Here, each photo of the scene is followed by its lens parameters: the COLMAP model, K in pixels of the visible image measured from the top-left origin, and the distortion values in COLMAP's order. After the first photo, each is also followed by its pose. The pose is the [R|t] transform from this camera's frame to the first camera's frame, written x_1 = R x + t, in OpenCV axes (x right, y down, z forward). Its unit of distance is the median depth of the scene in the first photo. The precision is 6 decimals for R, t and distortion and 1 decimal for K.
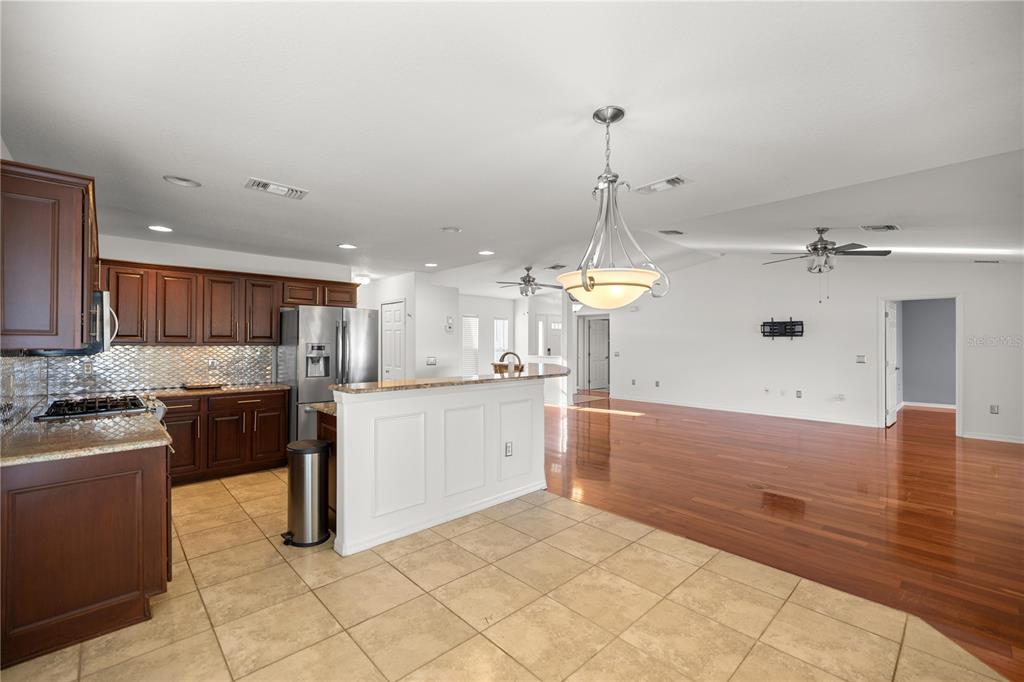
lens RADIAL K [[437.3, 0, 513.1], [0, 437.3, 342.9], [0, 0, 1]] dist [0.000926, 0.000320]
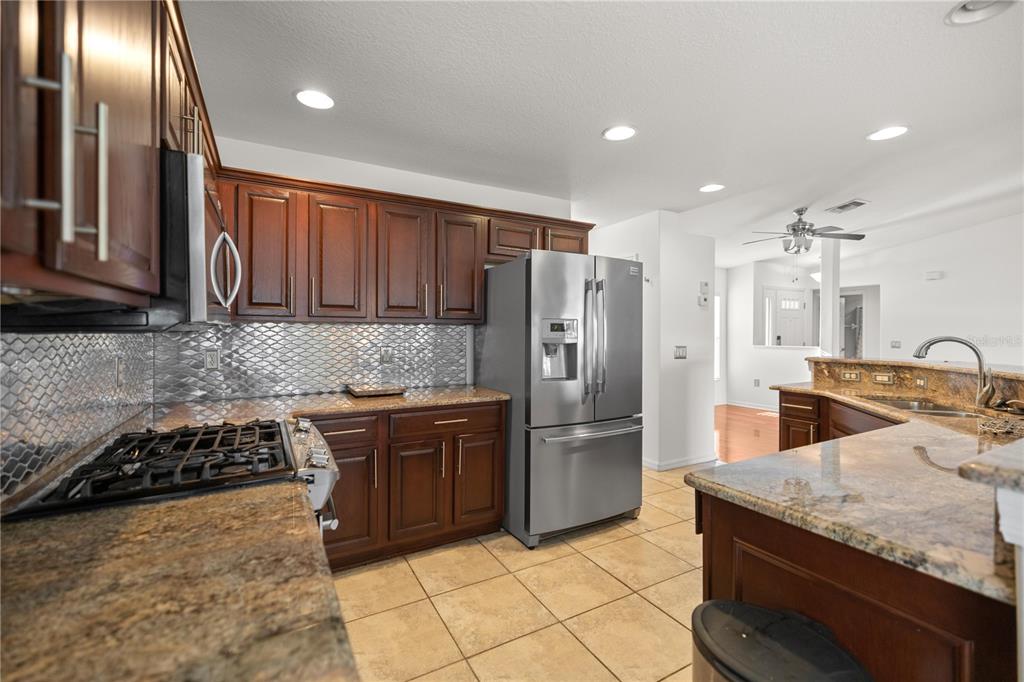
lens RADIAL K [[437.3, 0, 503.9], [0, 437.3, 338.5], [0, 0, 1]] dist [0.000926, 0.000320]
pose [[0.967785, 0.002067, -0.251768, -0.373425], [0.000390, 0.999953, 0.009708, 0.020335], [0.251776, -0.009494, 0.967739, 0.448212]]
